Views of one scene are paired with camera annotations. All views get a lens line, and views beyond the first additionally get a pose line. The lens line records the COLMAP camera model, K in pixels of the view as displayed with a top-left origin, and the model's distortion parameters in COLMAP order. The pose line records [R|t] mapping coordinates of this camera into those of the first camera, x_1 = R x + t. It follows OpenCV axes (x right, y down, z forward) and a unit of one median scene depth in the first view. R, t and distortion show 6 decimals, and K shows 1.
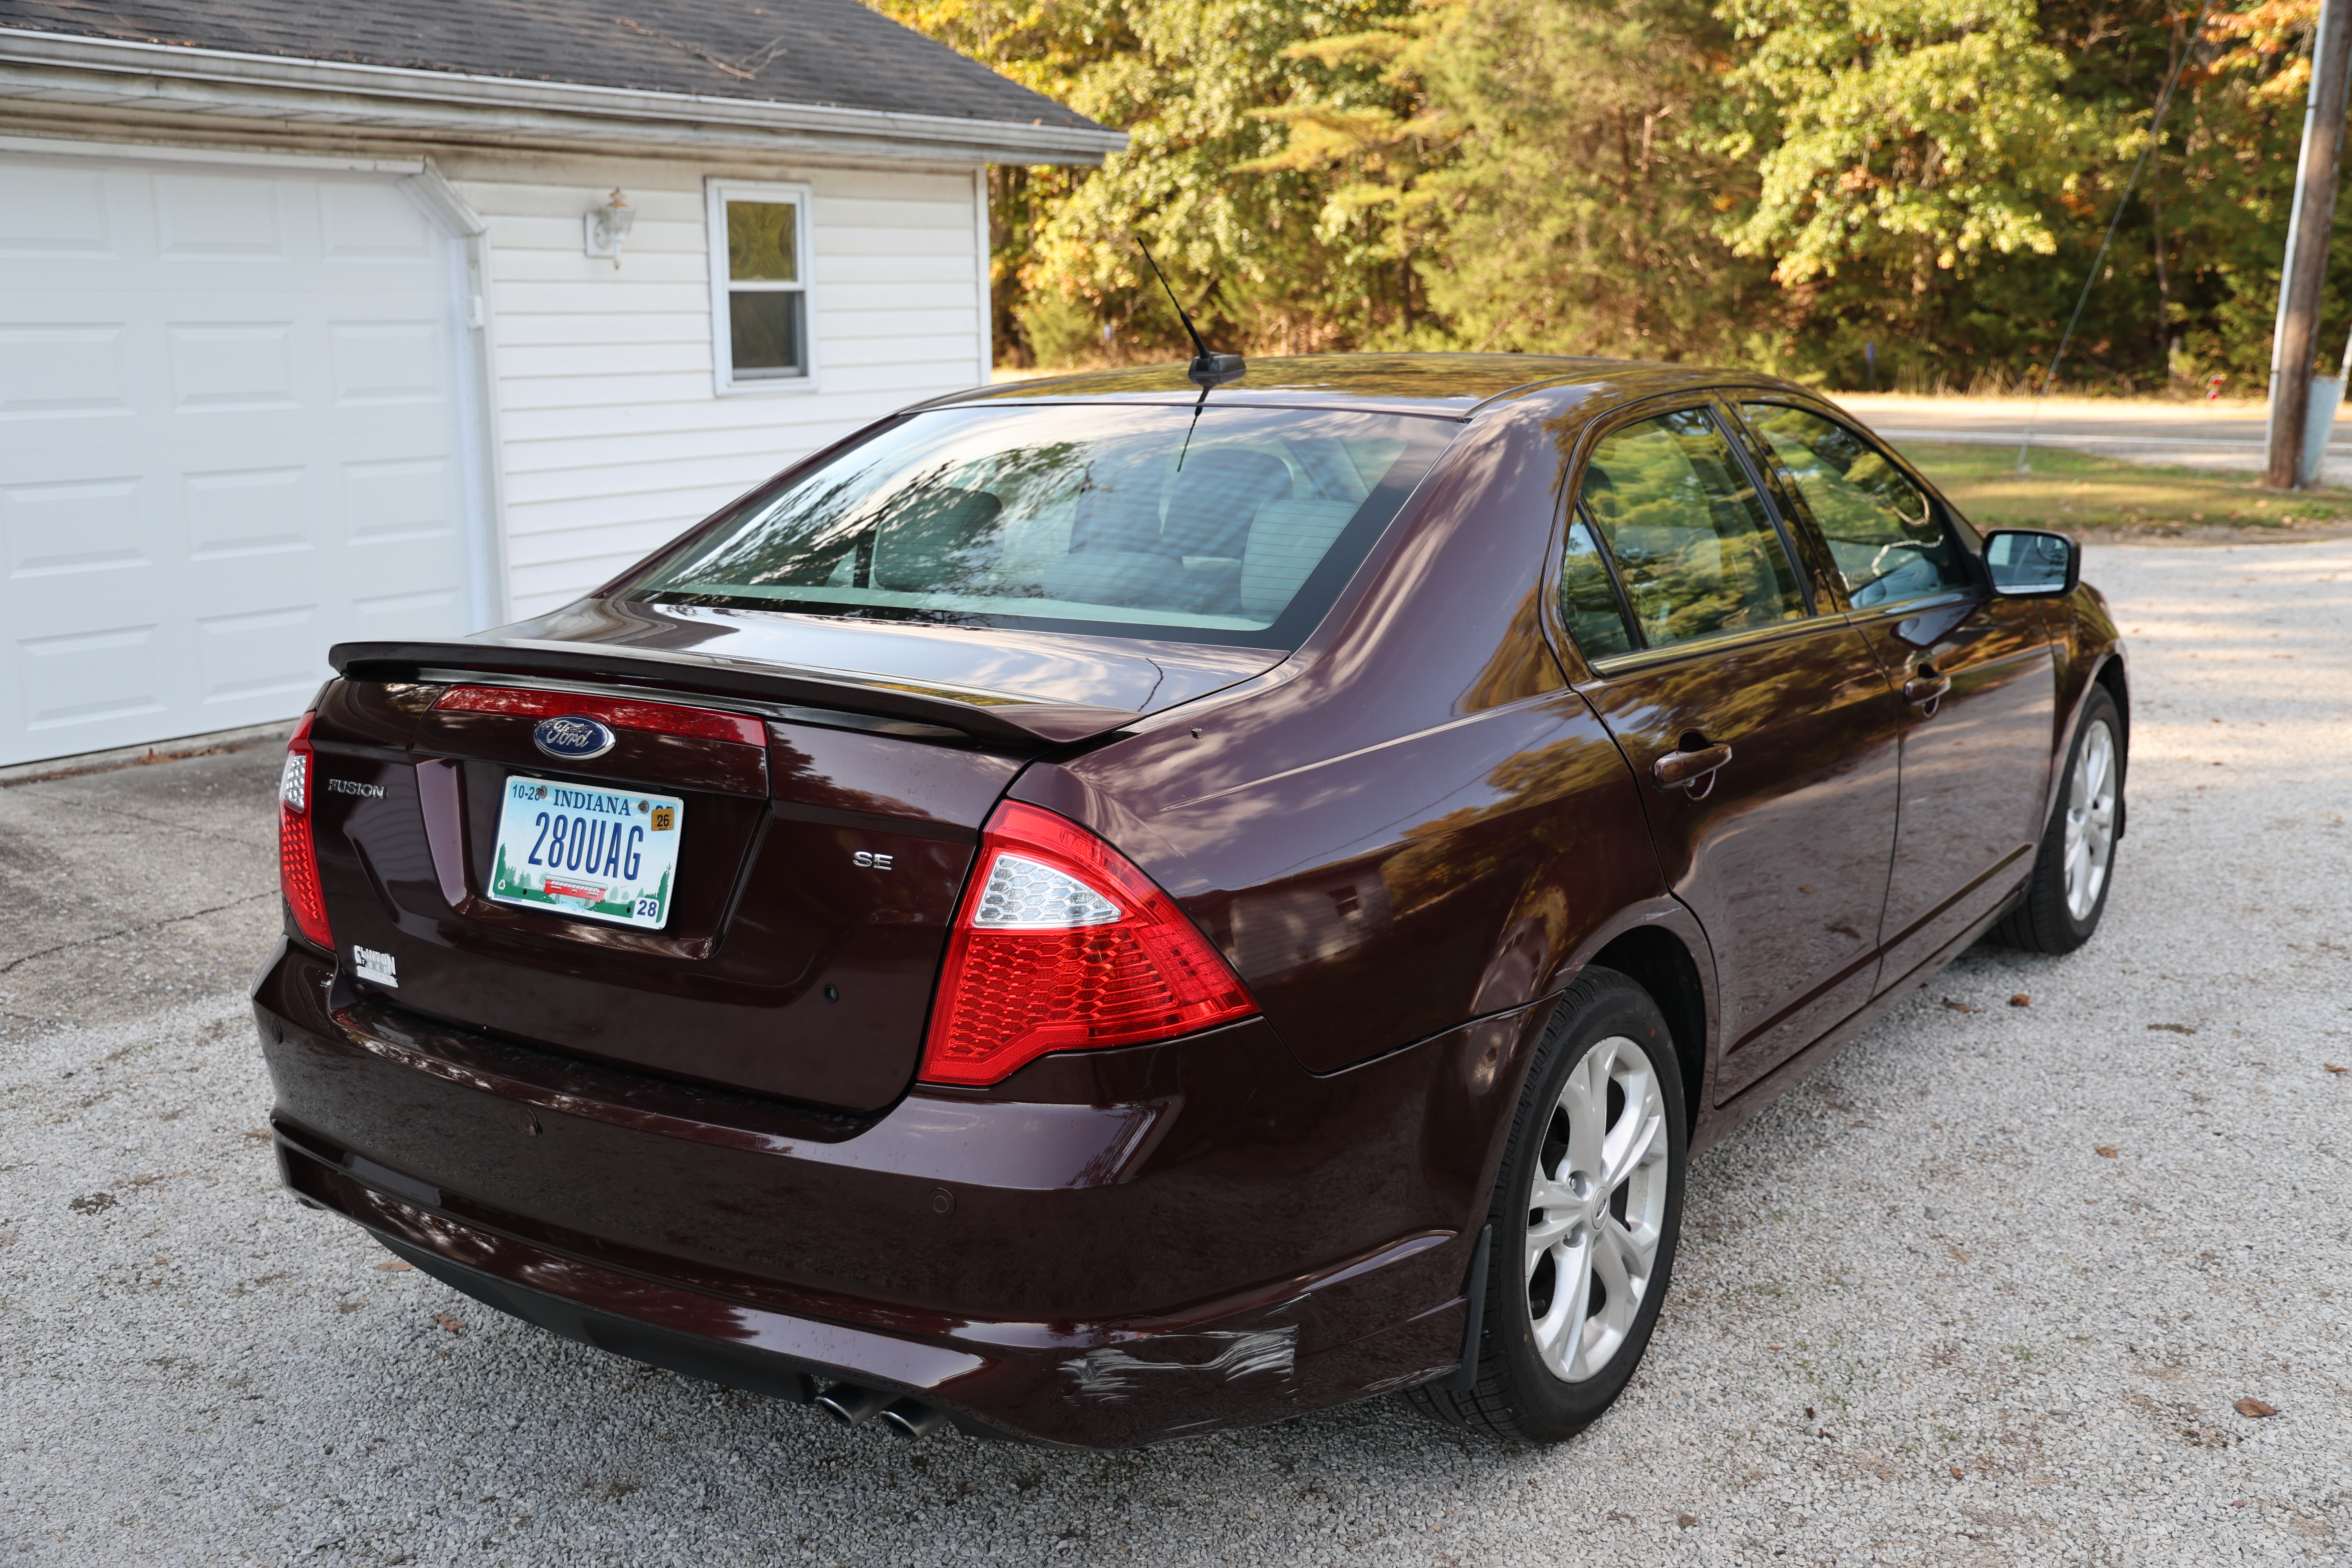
lens RADIAL K [[2279.1, 0, 1183.4], [0, 2279.1, 775.1], [0, 0, 1]] dist [0.037677, 0.000000]
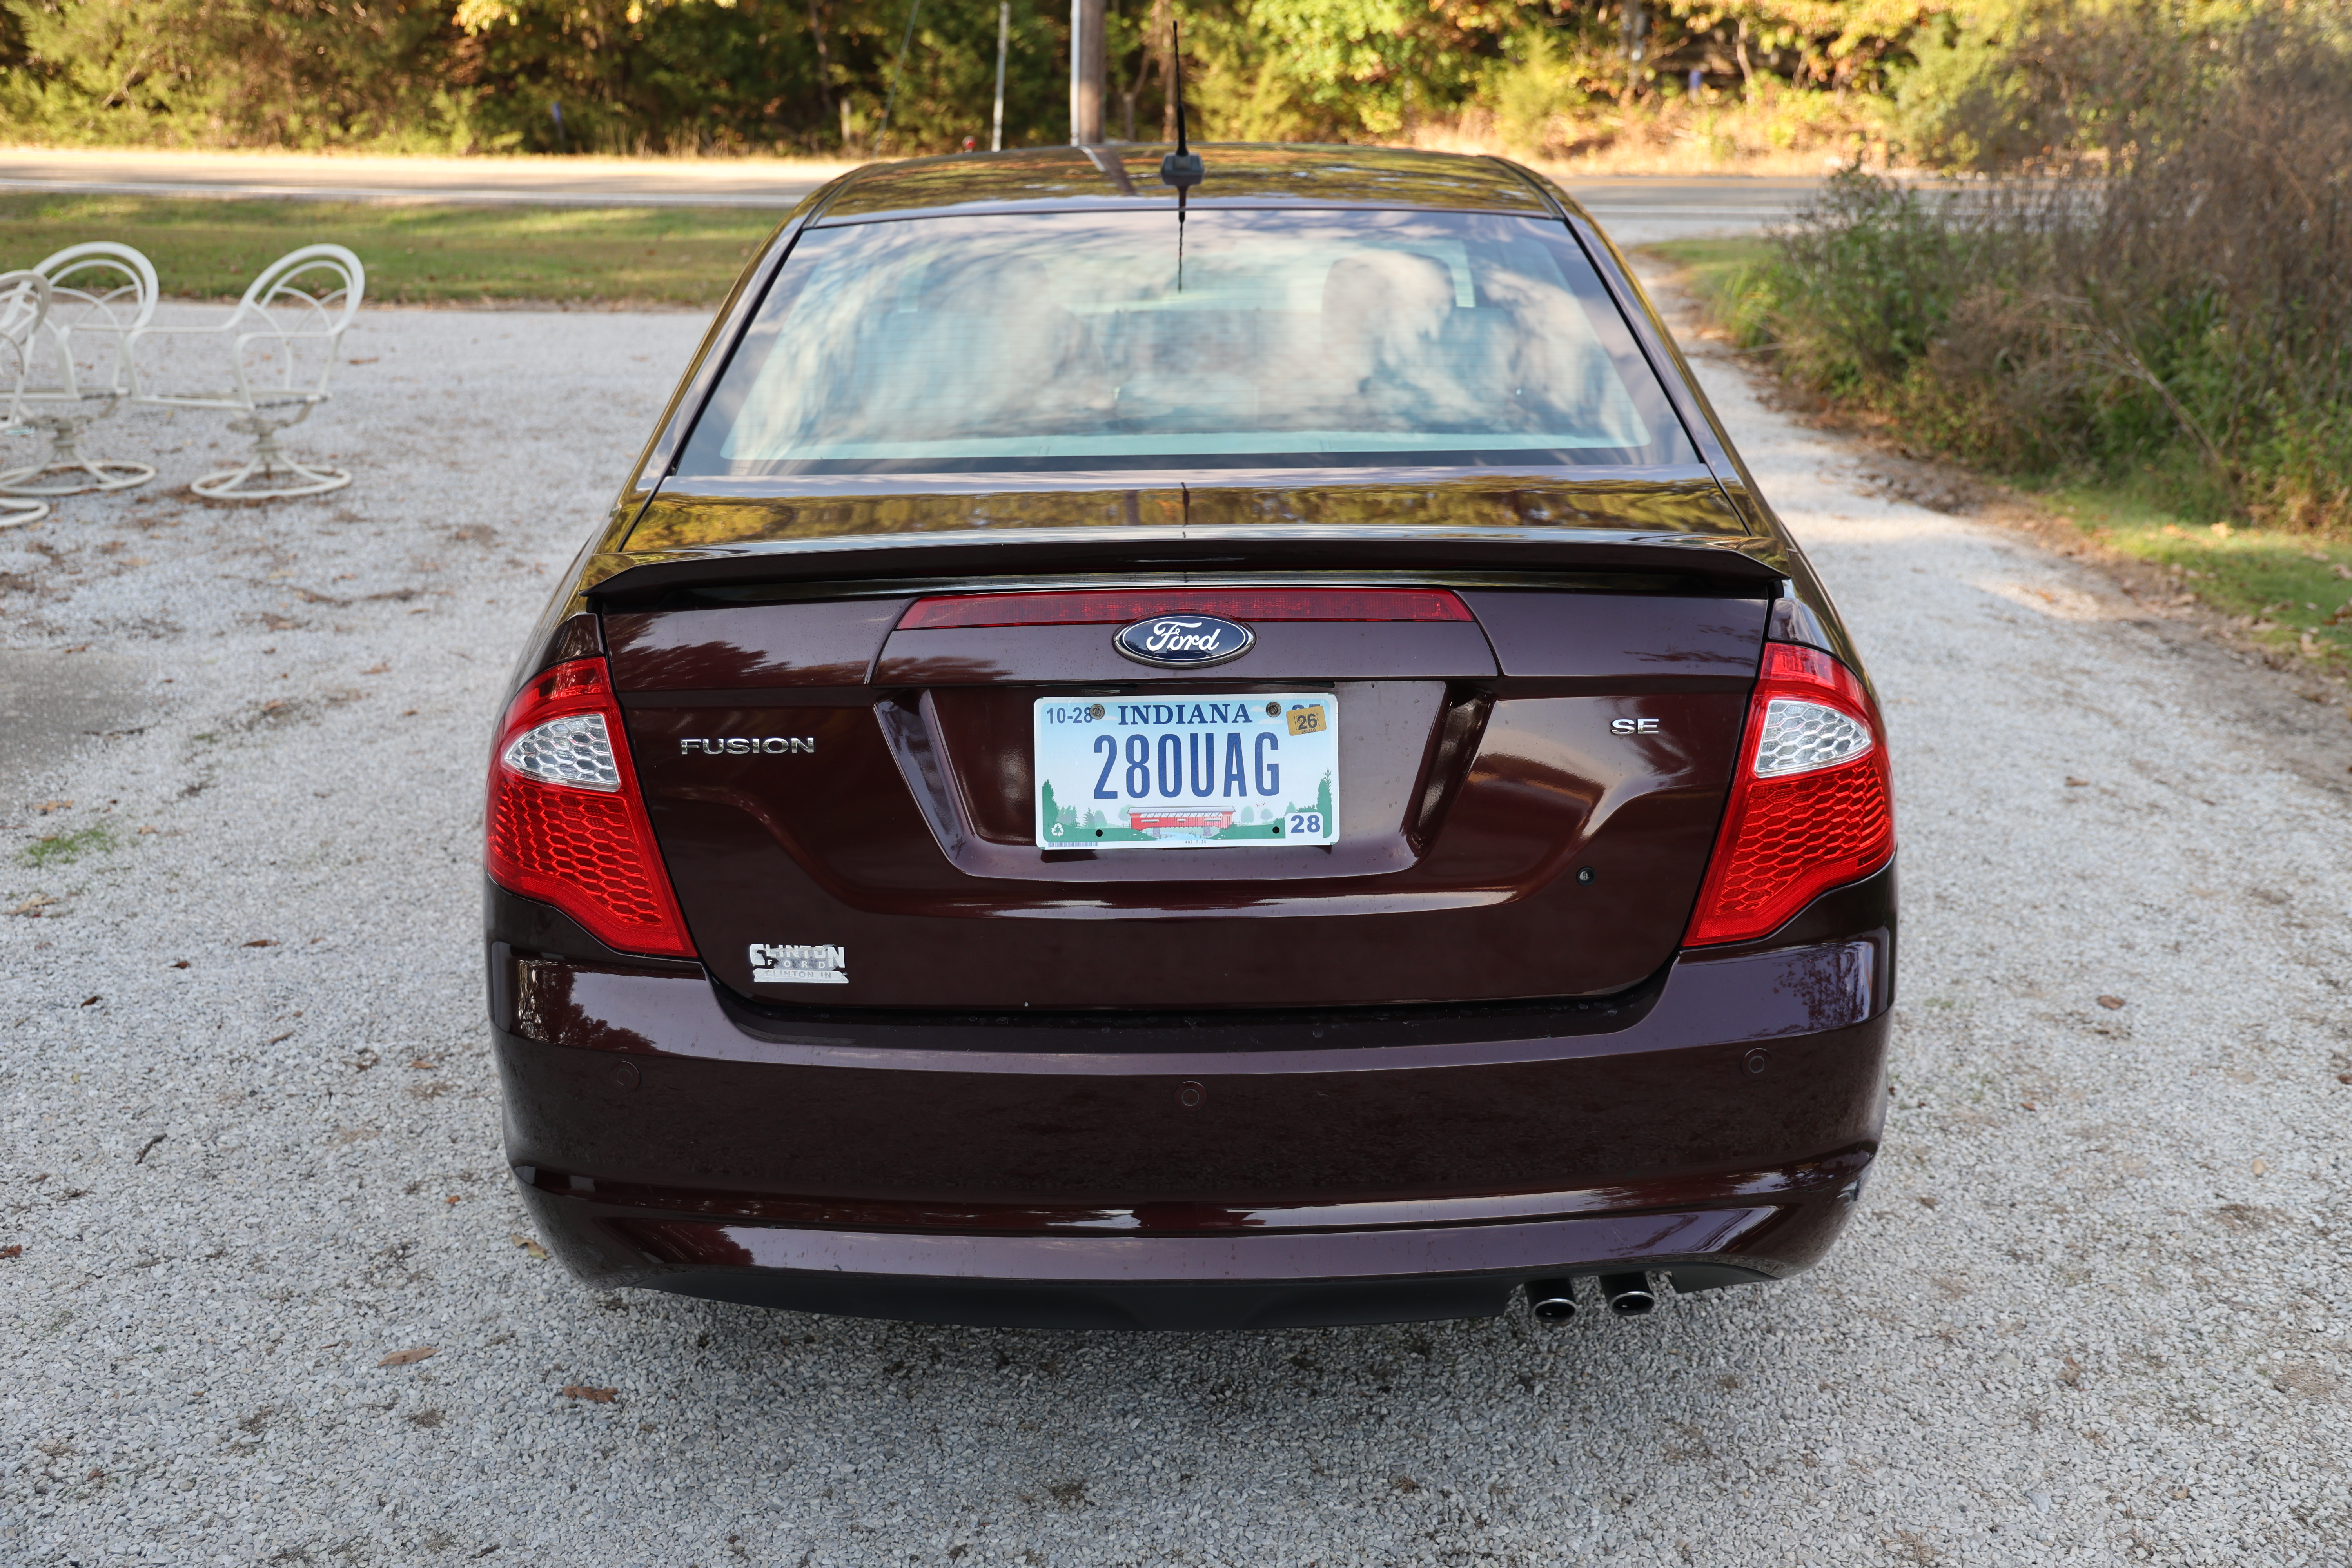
lens RADIAL K [[2279.1, 0, 1196.6], [0, 2279.1, 780.6], [0, 0, 1]] dist [0.037677, 0.000000]
pose [[0.822947, -0.163584, 0.544057, -0.659721], [0.106909, 0.985131, 0.134492, -0.070580], [-0.557968, -0.052515, 0.828199, 0.272630]]
